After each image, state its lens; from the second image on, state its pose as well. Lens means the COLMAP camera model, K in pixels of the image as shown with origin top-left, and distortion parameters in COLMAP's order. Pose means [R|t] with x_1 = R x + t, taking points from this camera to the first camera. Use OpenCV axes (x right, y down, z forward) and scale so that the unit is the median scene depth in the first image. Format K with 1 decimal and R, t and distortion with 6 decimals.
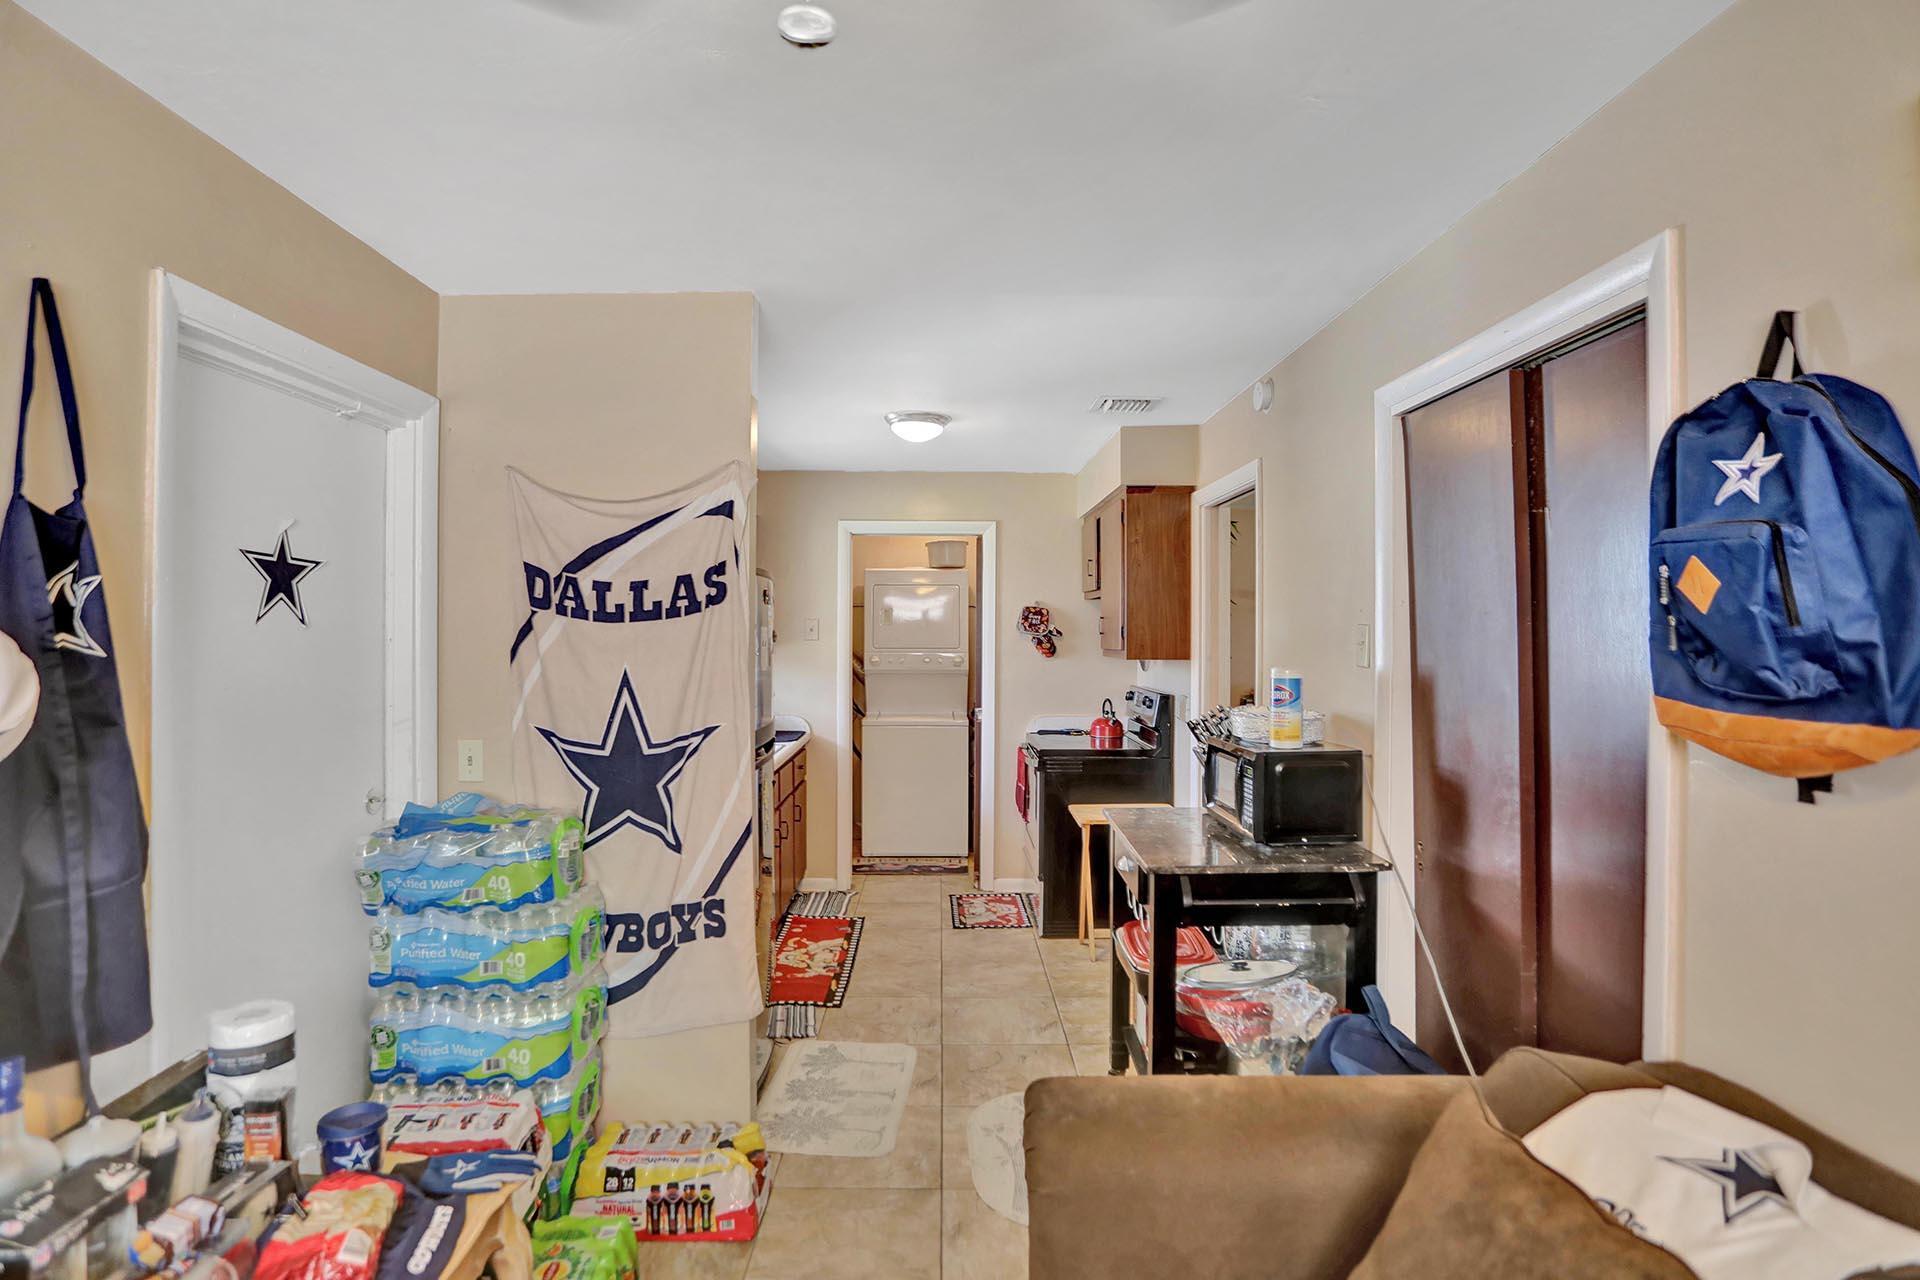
lens RADIAL K [[959.9, 0, 974.4], [0, 959.9, 631.2], [0, 0, 1]] dist [-0.058993, 0.018594]
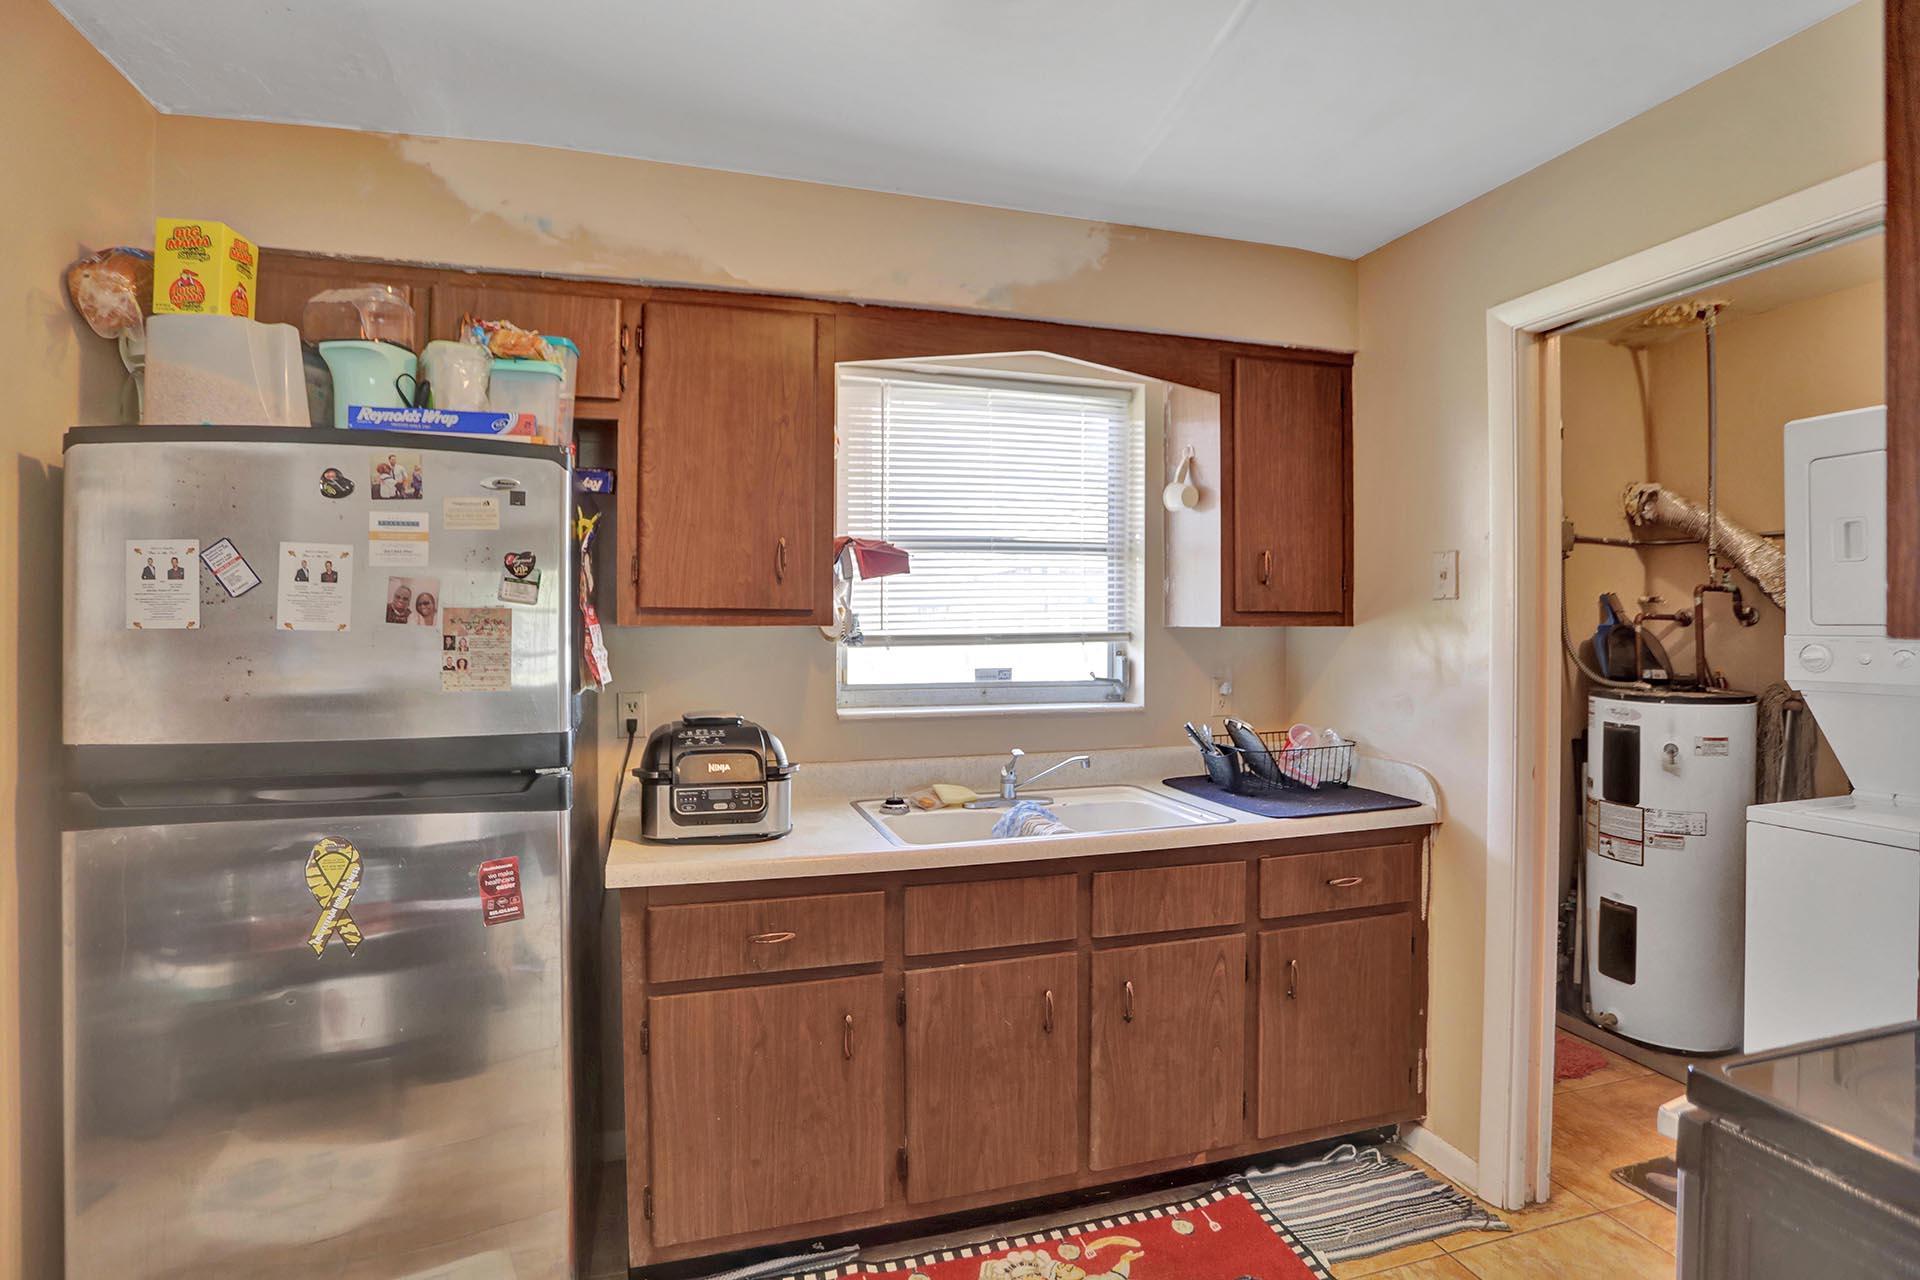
lens RADIAL K [[959.9, 0, 962.9], [0, 959.9, 622.6], [0, 0, 1]] dist [-0.058993, 0.018594]
pose [[0.262885, -0.002091, -0.964825, 0.194586], [-0.001112, 0.999996, -0.002471, 0.022235], [0.964827, 0.001722, 0.262881, 0.687145]]
